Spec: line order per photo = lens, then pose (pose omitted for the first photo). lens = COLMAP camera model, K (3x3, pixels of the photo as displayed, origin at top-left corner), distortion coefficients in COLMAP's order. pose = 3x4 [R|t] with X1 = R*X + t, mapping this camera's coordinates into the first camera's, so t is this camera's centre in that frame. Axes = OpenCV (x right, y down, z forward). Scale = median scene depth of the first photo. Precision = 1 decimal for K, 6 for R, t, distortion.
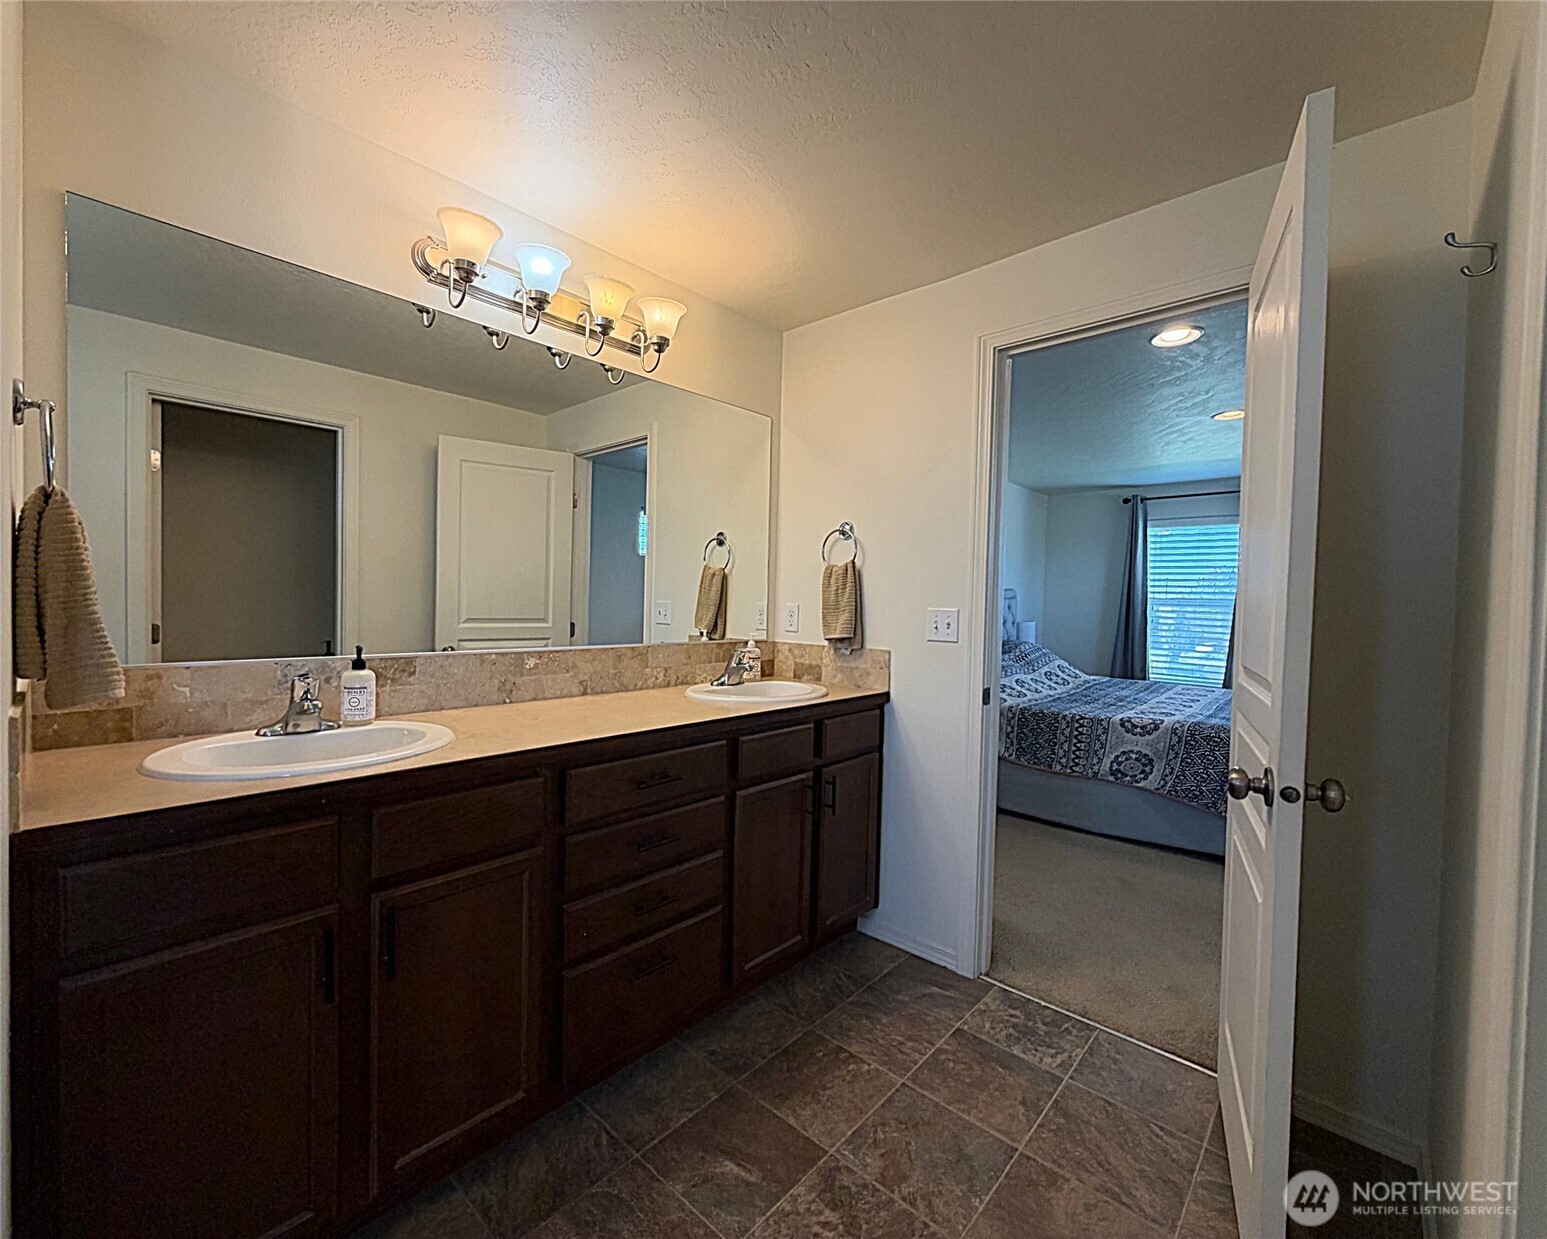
lens RADIAL K [[665.1, 0, 764.6], [0, 665.1, 615.3], [0, 0, 1]] dist [0.003741, 0.000172]
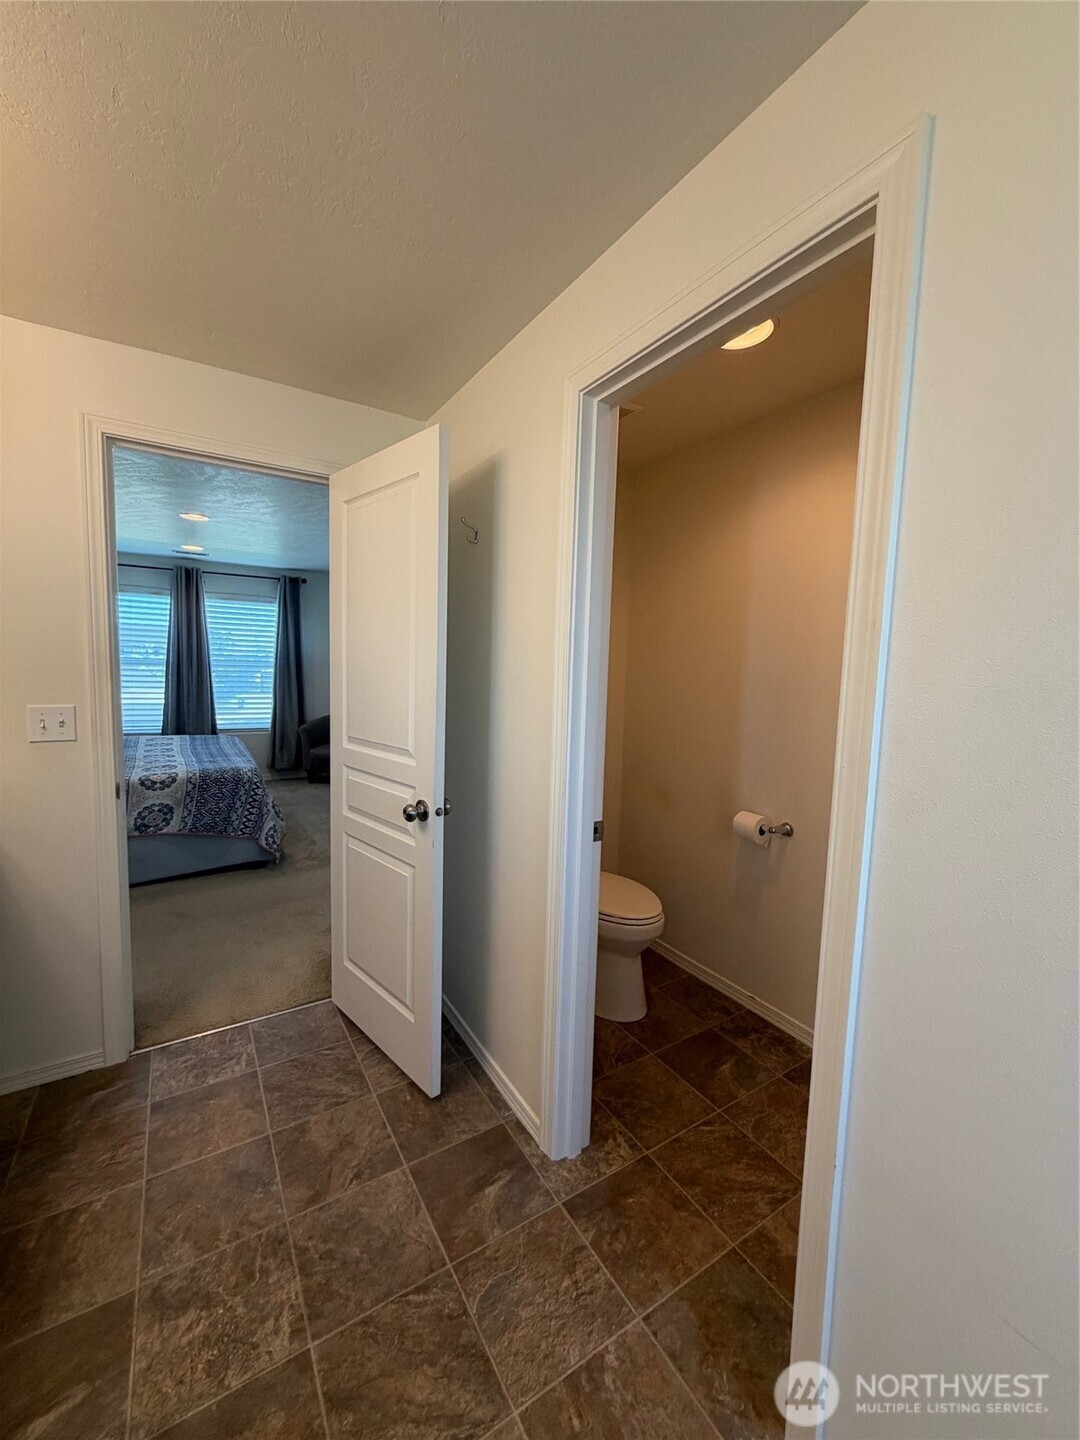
lens RADIAL K [[577.9, 0, 541.2], [0, 577.9, 717.1], [0, 0, 1]] dist [0.002569, 0.000100]
pose [[0.268991, -0.105127, 0.957388, -0.388538], [0.001838, 0.994079, 0.108640, -0.099651], [-0.963141, -0.027464, 0.267592, 0.184581]]
